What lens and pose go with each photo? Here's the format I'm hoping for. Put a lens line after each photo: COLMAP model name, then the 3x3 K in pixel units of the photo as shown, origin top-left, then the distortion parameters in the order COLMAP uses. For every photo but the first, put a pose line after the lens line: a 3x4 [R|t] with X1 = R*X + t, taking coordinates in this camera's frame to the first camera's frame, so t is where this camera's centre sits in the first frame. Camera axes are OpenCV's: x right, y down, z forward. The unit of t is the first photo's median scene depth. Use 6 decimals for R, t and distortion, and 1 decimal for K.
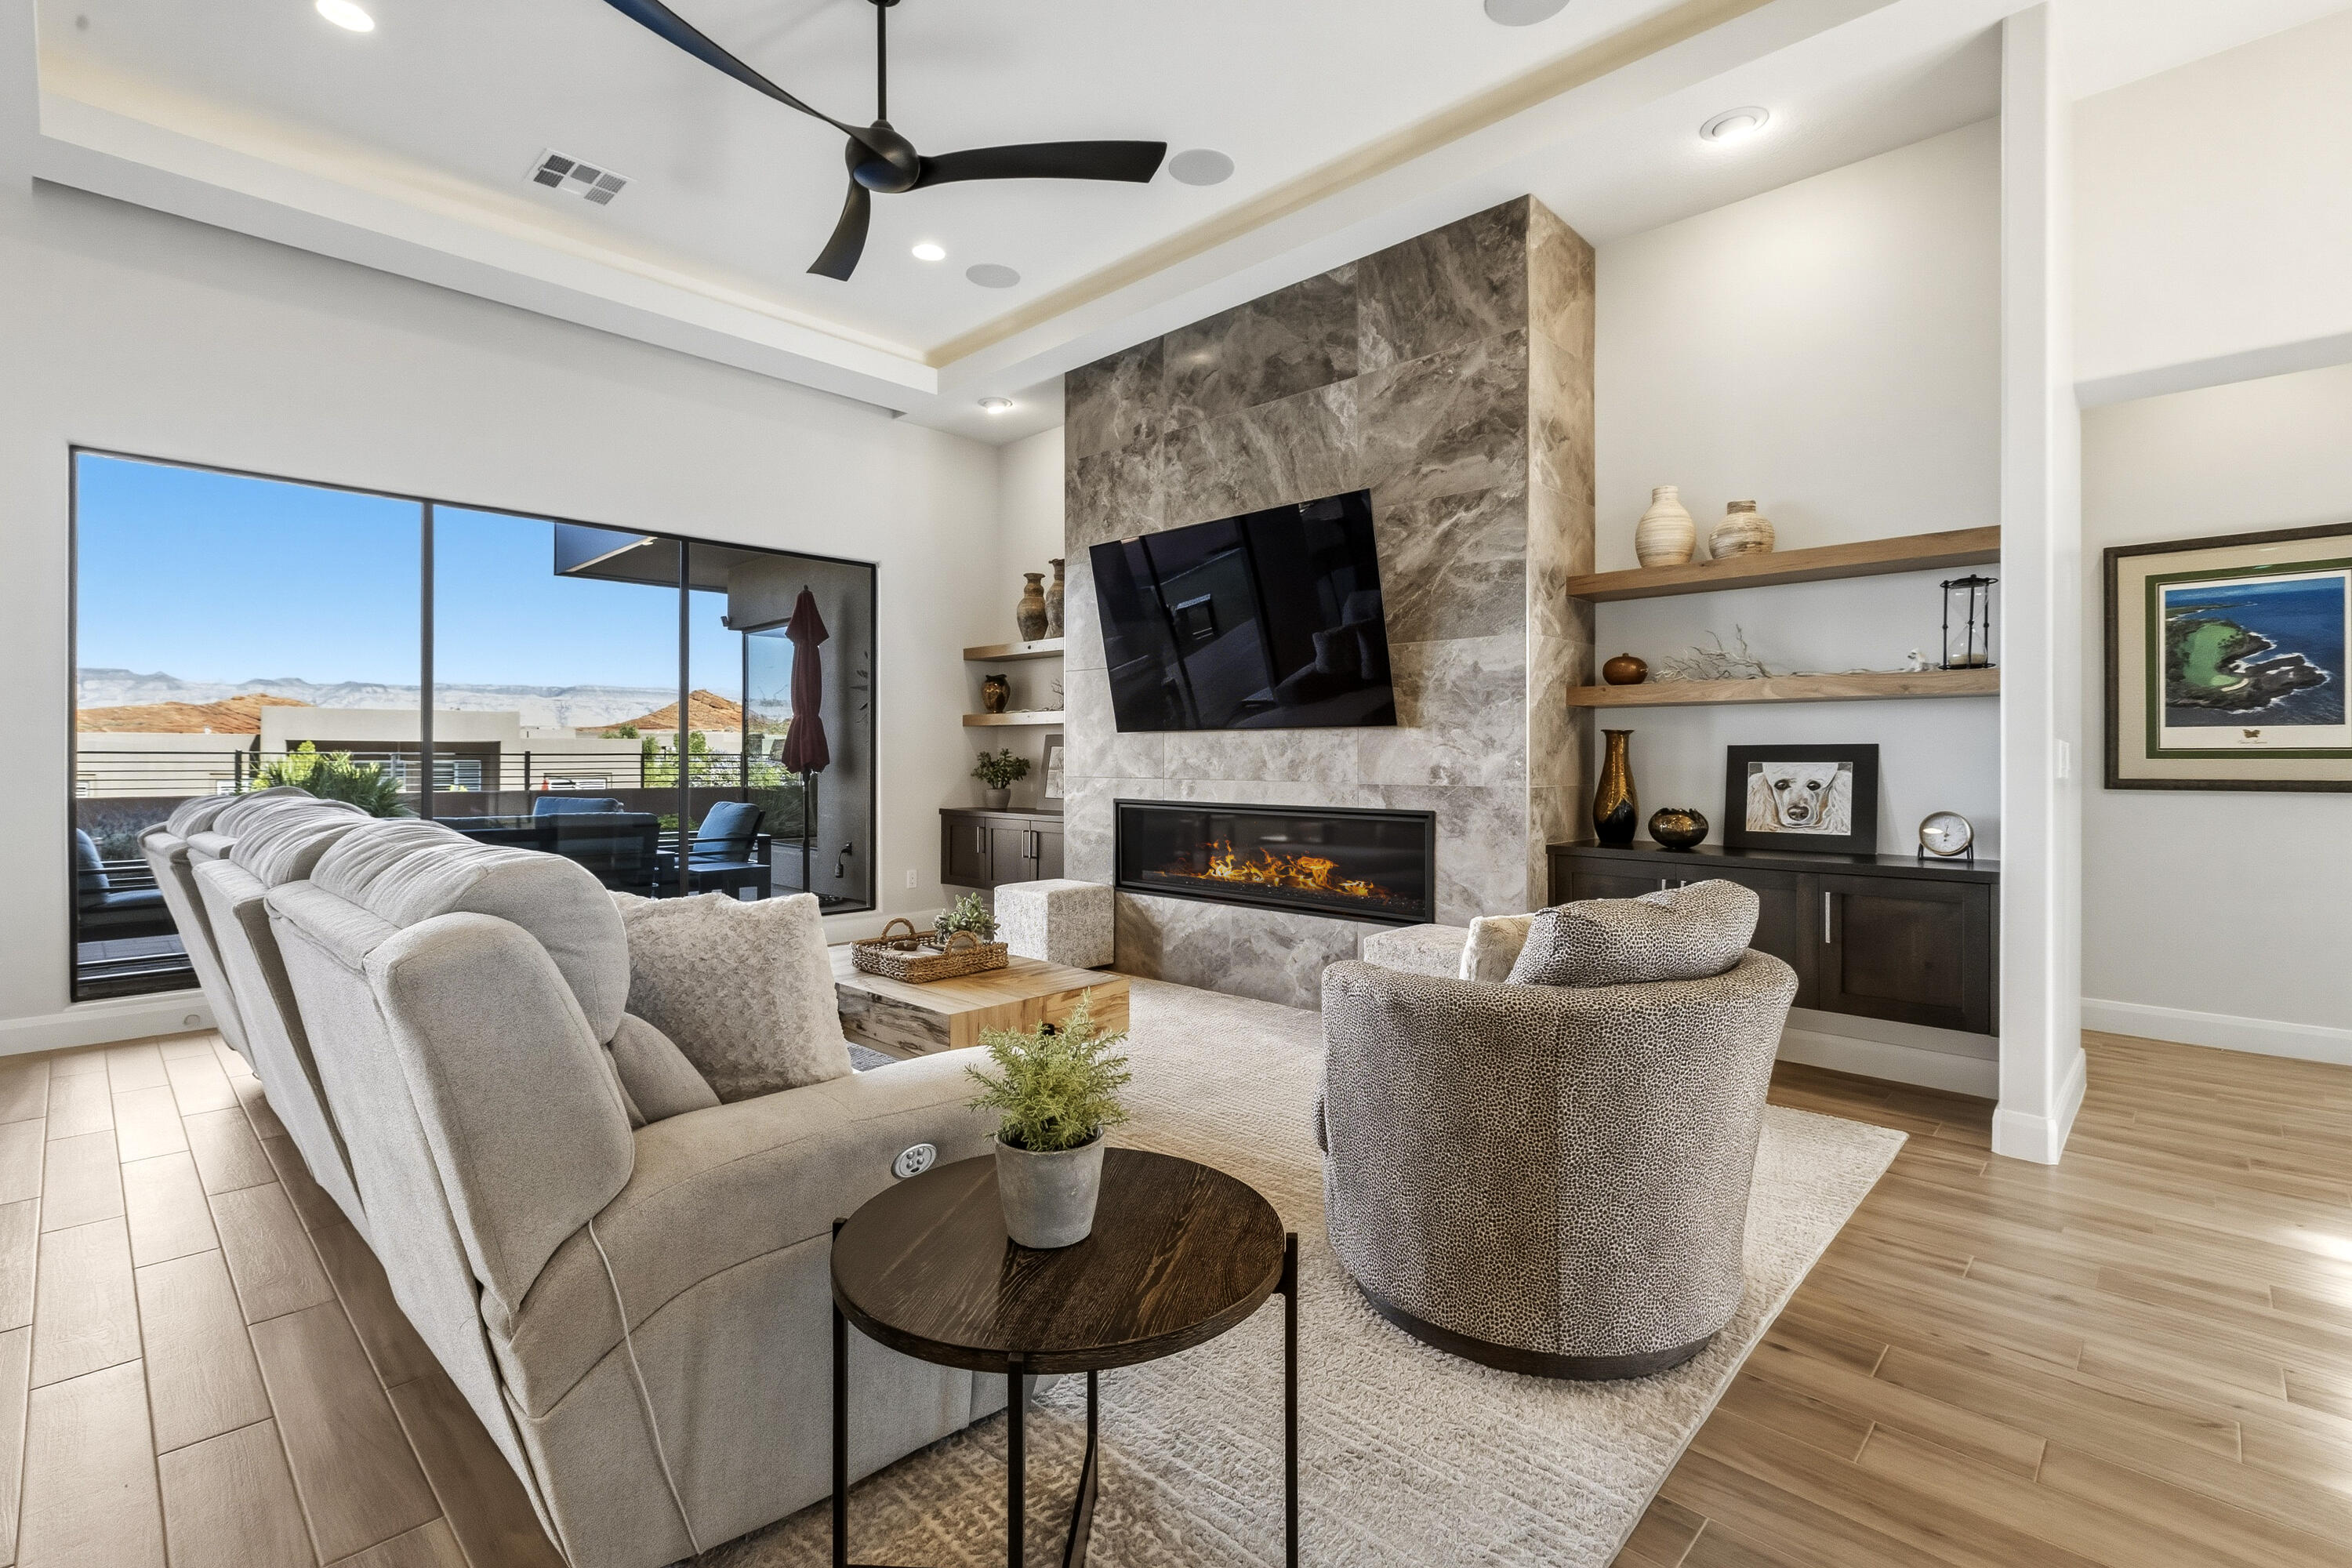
lens RADIAL K [[1062.3, 0, 1178.0], [0, 1062.3, 756.4], [0, 0, 1]] dist [-0.000895, 0.000064]
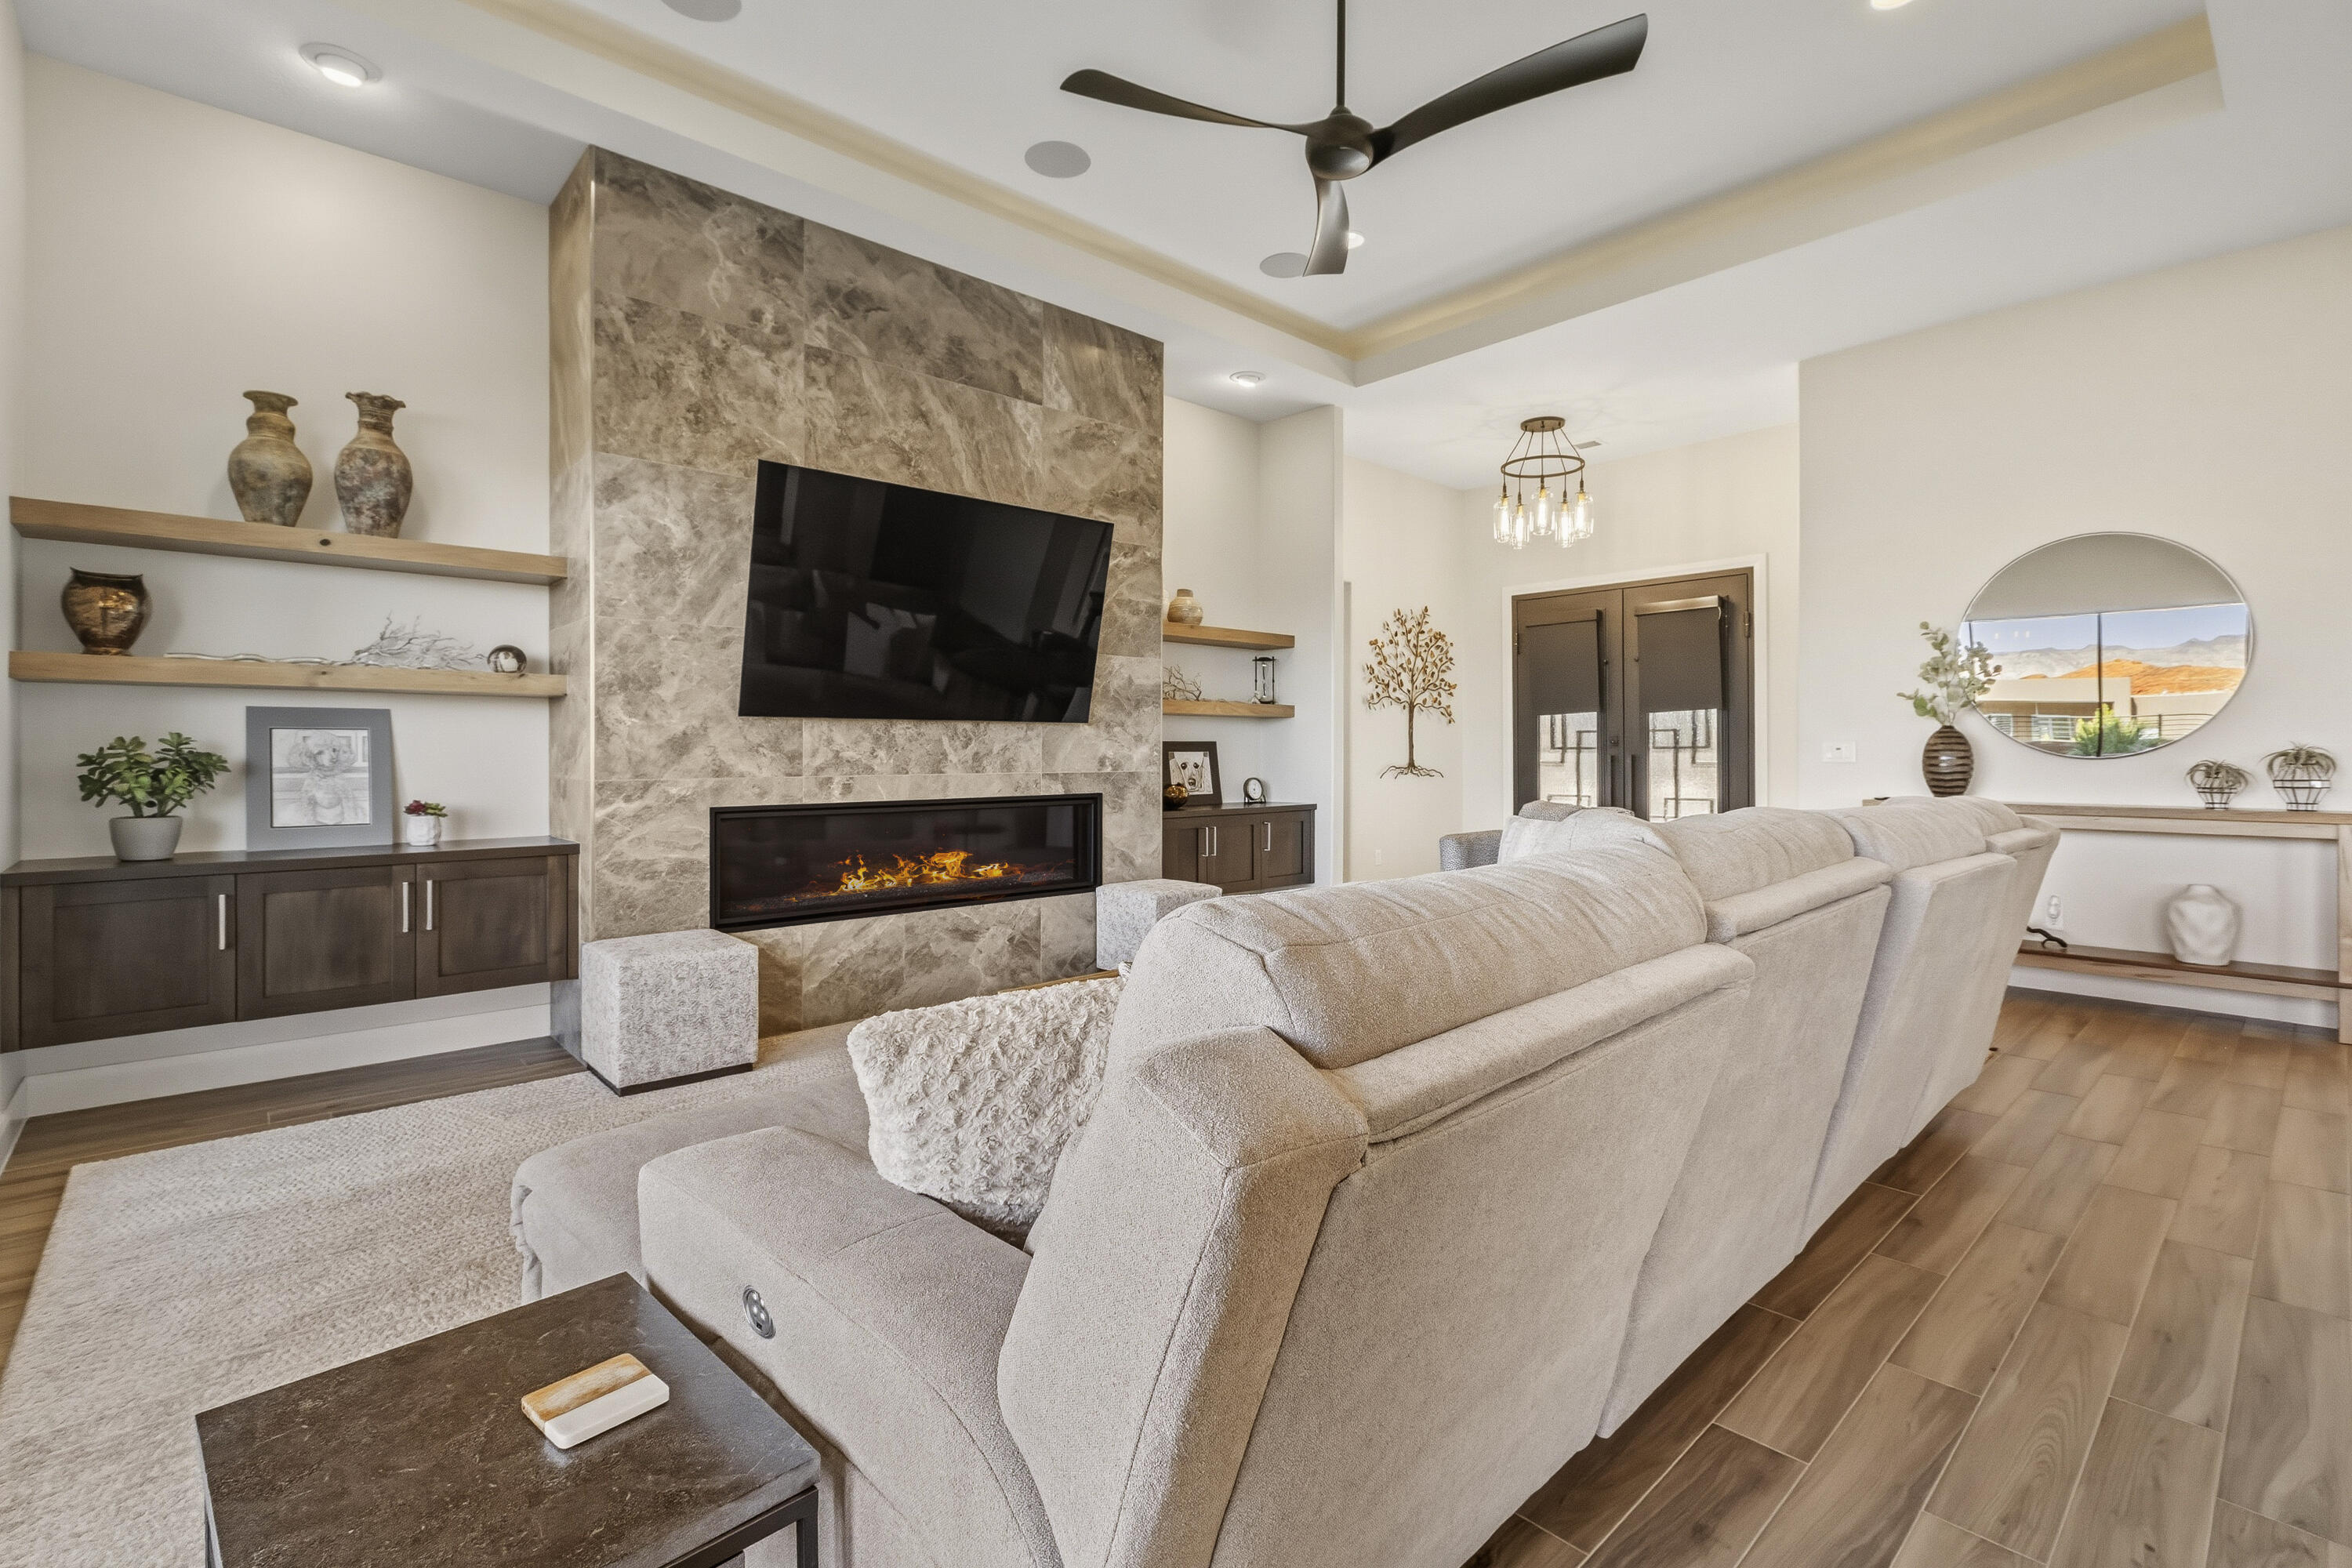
lens RADIAL K [[1062.3, 0, 1178.0], [0, 1062.3, 756.4], [0, 0, 1]] dist [-0.000895, 0.000064]
pose [[0.065532, -0.008102, 0.997818, -0.910408], [-0.000362, 0.999967, 0.008143, -0.001009], [-0.997850, -0.000895, 0.065527, 0.768928]]
